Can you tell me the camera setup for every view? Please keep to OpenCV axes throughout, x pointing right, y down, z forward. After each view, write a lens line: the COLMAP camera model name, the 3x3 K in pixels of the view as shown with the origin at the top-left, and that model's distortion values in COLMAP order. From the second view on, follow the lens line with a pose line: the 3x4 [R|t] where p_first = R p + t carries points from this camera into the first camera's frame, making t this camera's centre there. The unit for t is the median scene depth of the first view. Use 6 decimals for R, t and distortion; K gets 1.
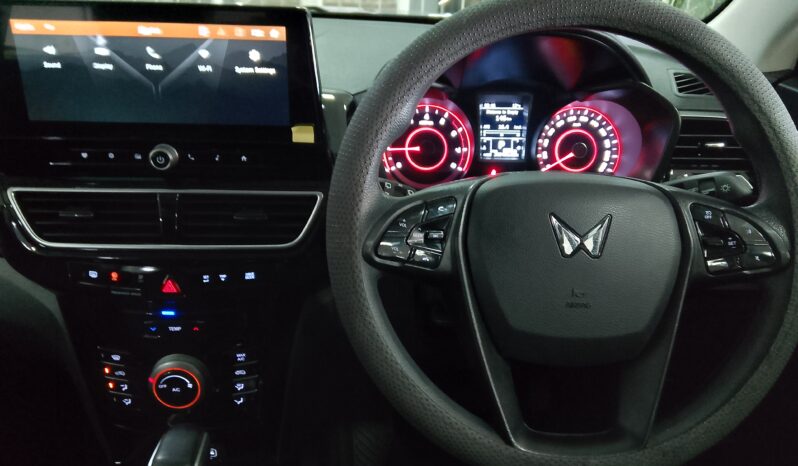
lens RADIAL K [[615.9, 0, 416.5], [0, 615.9, 242.2], [0, 0, 1]] dist [0.043606, -0.005787]
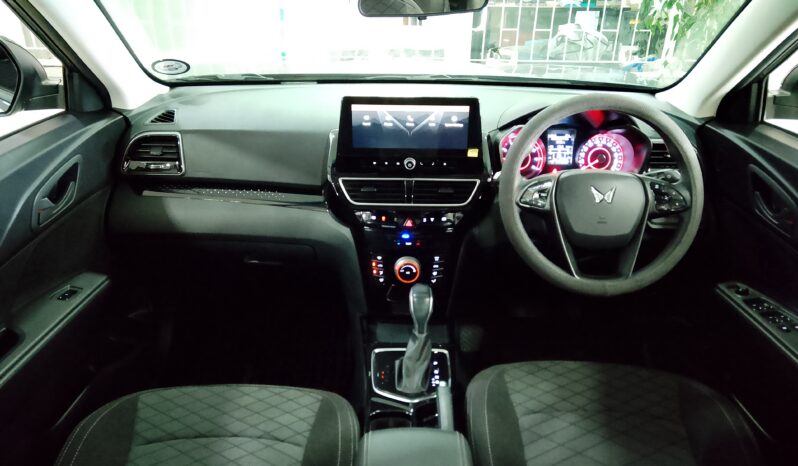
lens RADIAL K [[605.2, 0, 399.0], [0, 605.2, 233.0], [0, 0, 1]] dist [0.040006, 0.001646]
pose [[0.998455, 0.003399, -0.055462, -0.251903], [-0.004358, 0.999843, -0.017187, 0.113780], [0.055394, 0.017402, 0.998313, -0.893437]]
